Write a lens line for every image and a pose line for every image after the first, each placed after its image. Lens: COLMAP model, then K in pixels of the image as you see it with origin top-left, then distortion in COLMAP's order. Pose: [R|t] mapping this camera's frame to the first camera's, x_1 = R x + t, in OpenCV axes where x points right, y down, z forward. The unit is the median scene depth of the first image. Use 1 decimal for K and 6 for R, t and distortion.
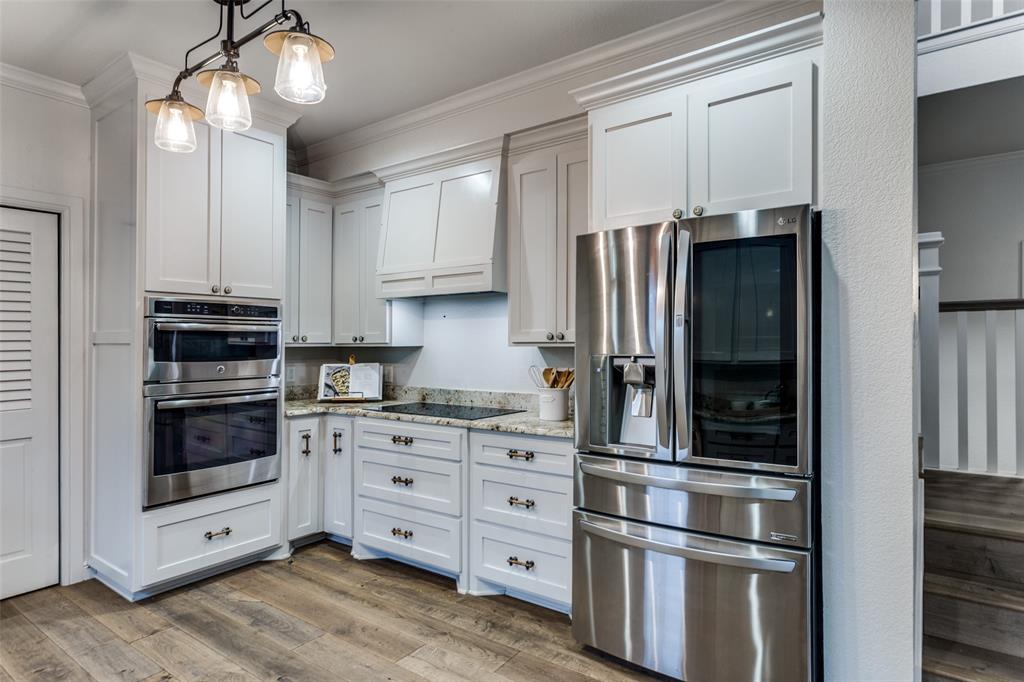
lens RADIAL K [[567.7, 0, 508.3], [0, 567.7, 334.3], [0, 0, 1]] dist [-0.002064, 0.002293]
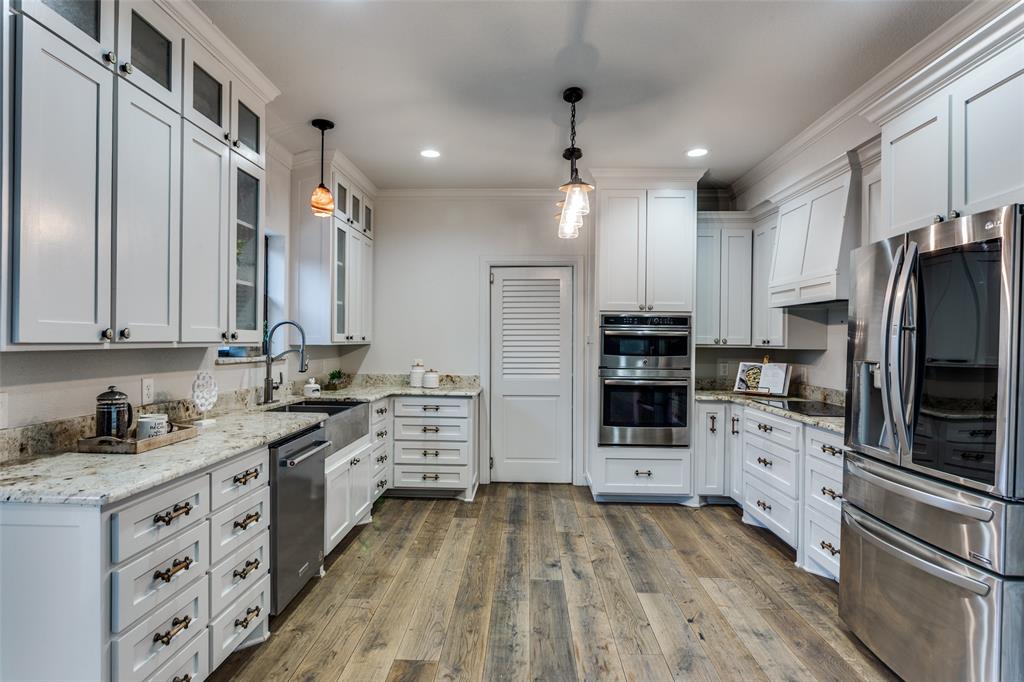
lens RADIAL K [[567.7, 0, 508.3], [0, 567.7, 334.3], [0, 0, 1]] dist [-0.002064, 0.002293]
pose [[0.564635, 0.003830, -0.825332, 0.472147], [-0.002682, 0.999992, 0.002806, -0.011393], [0.825337, 0.000629, 0.564641, -0.112658]]
